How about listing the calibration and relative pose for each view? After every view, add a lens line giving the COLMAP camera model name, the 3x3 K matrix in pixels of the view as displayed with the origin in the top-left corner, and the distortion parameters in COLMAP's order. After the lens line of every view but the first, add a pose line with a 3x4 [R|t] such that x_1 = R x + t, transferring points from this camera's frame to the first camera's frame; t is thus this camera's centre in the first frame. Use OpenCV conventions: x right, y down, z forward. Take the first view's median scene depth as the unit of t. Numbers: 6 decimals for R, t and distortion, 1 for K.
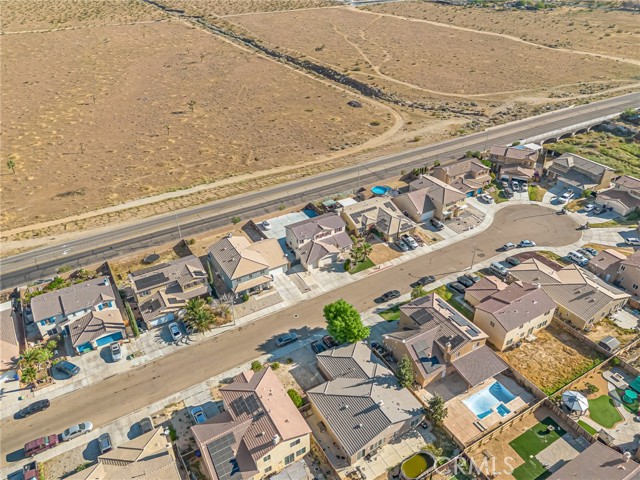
lens RADIAL K [[467.4, 0, 321.3], [0, 467.4, 240.5], [0, 0, 1]] dist [0.073992, -0.058229]
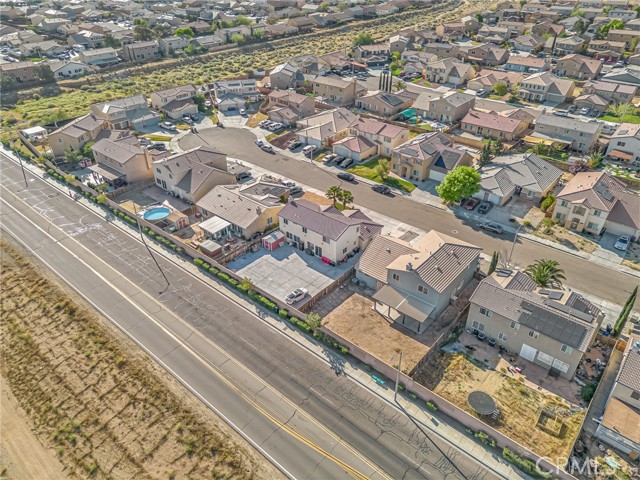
lens RADIAL K [[453.5, 0, 321.4], [0, 453.5, 239.7], [0, 0, 1]] dist [0.068495, -0.062951]
pose [[-0.327284, -0.511470, 0.794534, -0.593945], [0.523375, 0.601962, 0.603093, -0.438181], [-0.786742, 0.613222, 0.070678, 0.994211]]
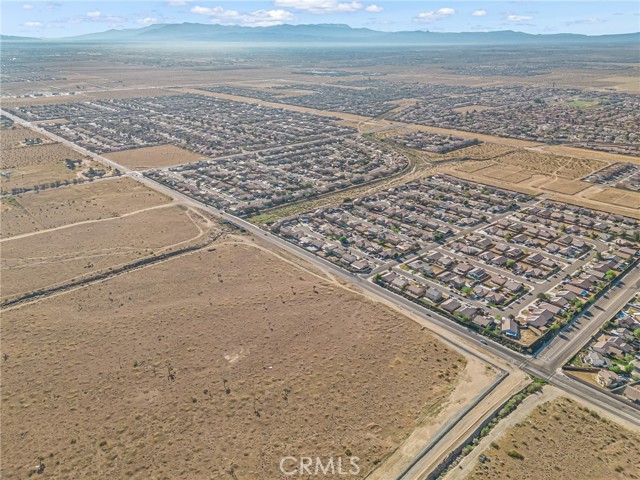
lens RADIAL K [[467.4, 0, 321.3], [0, 467.4, 240.5], [0, 0, 1]] dist [0.073992, -0.058229]
pose [[-0.201584, -0.377018, 0.904003, -4.482158], [0.531290, 0.733285, 0.424292, -2.118855], [-0.822858, 0.565819, 0.052487, 0.729972]]
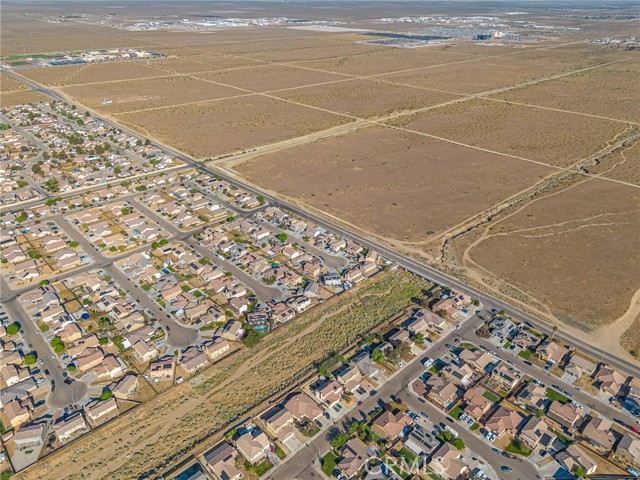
lens RADIAL K [[467.4, 0, 321.3], [0, 467.4, 240.5], [0, 0, 1]] dist [0.073992, -0.058229]
pose [[0.219047, 0.475306, -0.852117, 3.699113], [-0.538264, 0.787279, 0.300772, -1.290093], [0.813812, 0.392780, 0.428291, -0.702511]]
